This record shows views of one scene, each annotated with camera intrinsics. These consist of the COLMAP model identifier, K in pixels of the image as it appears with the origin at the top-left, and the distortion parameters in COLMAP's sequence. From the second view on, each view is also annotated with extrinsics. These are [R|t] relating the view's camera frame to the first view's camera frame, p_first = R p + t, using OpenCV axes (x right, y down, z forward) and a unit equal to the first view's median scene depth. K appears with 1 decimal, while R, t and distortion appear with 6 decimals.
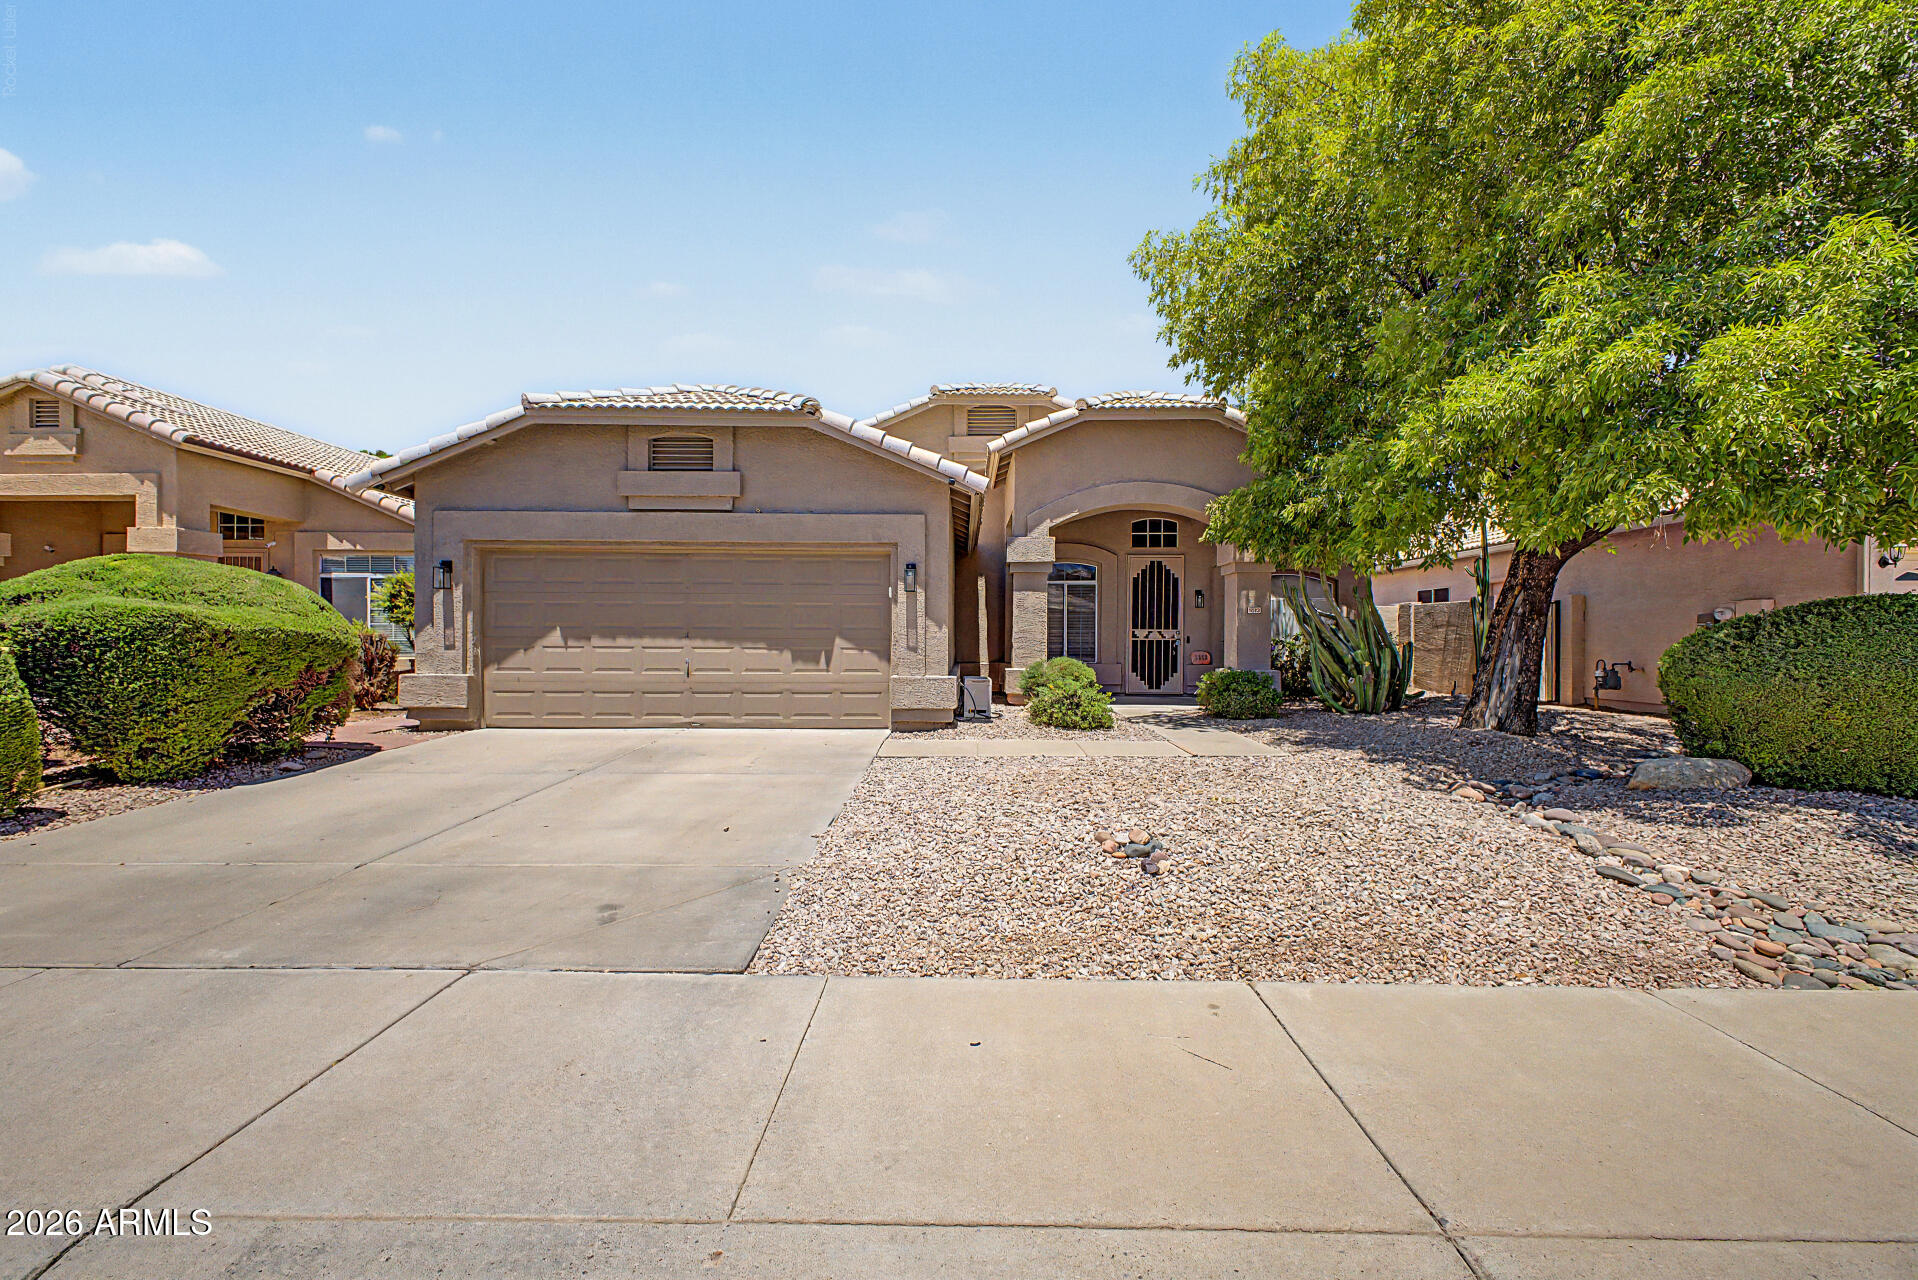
lens RADIAL K [[766.6, 0, 959.0], [0, 766.6, 640.0], [0, 0, 1]] dist [0.013632, -0.000129]
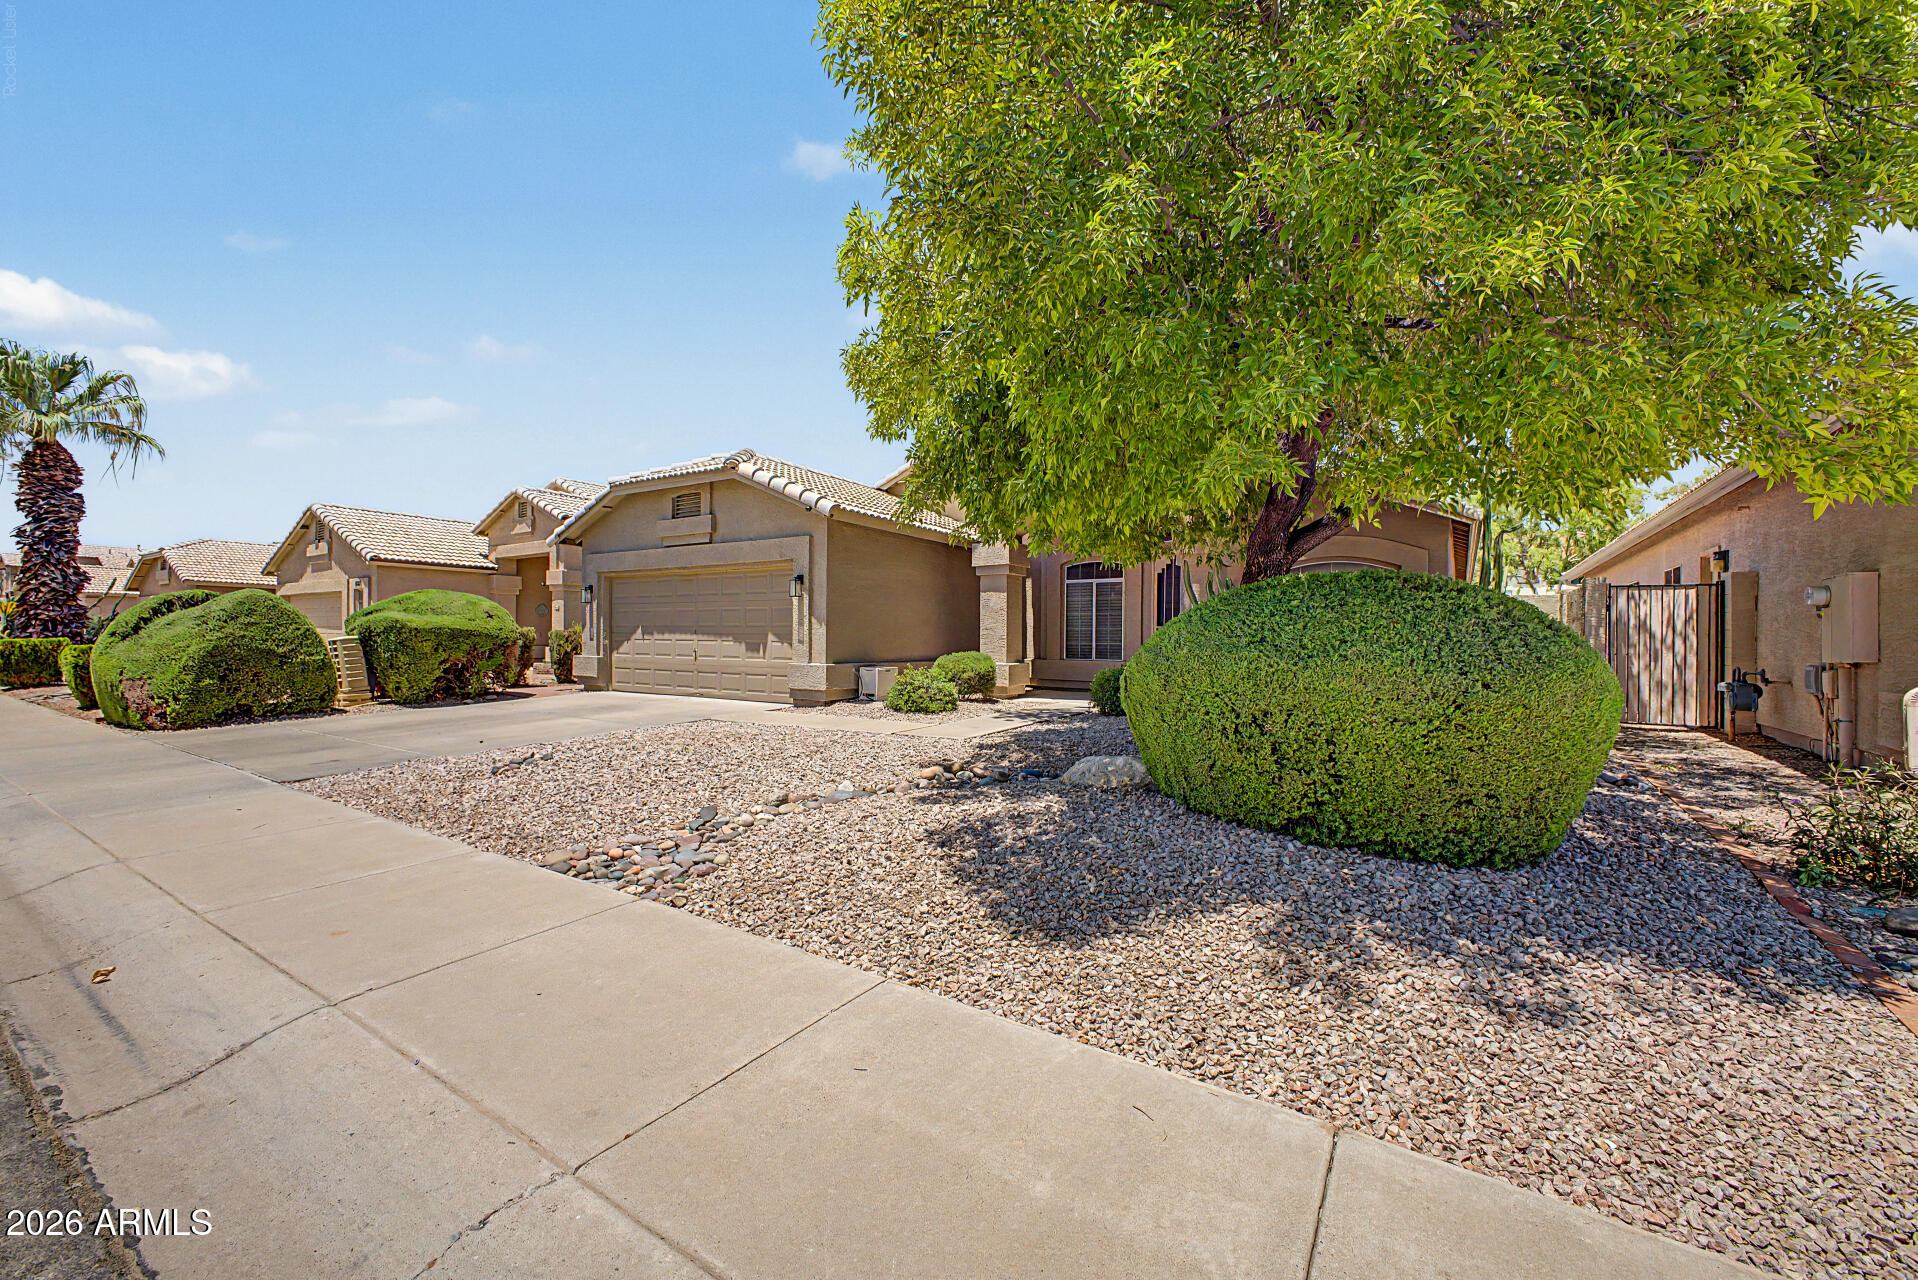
lens RADIAL K [[782.3, 0, 959.0], [0, 782.3, 640.0], [0, 0, 1]] dist [0.001143, -0.000488]
pose [[0.838602, 0.003064, -0.544736, 0.855395], [-0.003731, 0.999993, -0.000118, 0.007798], [0.544732, 0.002131, 0.838608, 0.049745]]
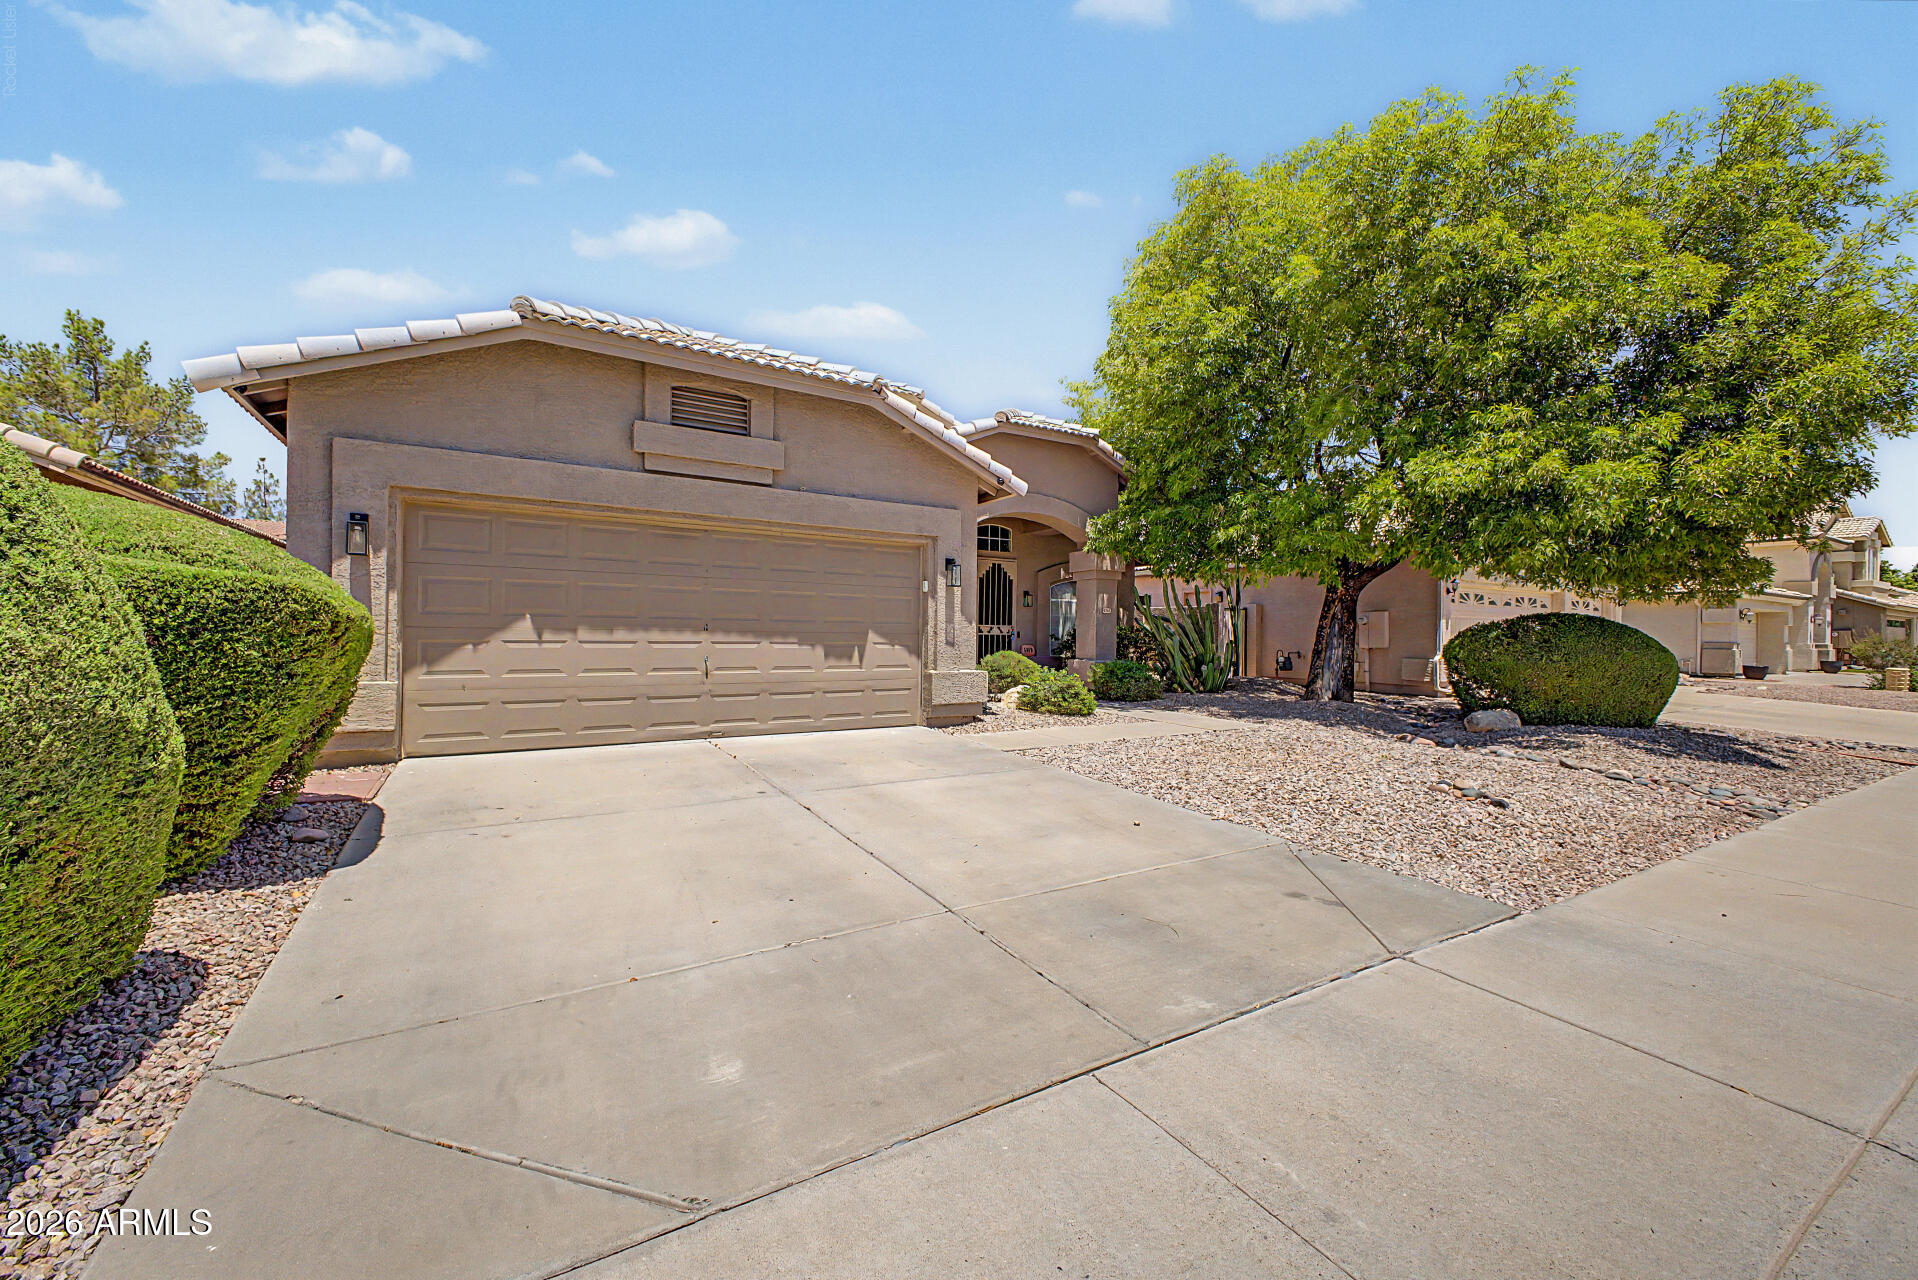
lens RADIAL K [[758.9, 0, 963.5], [0, 758.9, 634.7], [0, 0, 1]] dist [0.015550, -0.003783]
pose [[0.846046, 0.005073, 0.533086, -0.564239], [-0.006485, 0.999979, 0.000776, -0.001101], [-0.533071, -0.004114, 0.846061, 0.150274]]
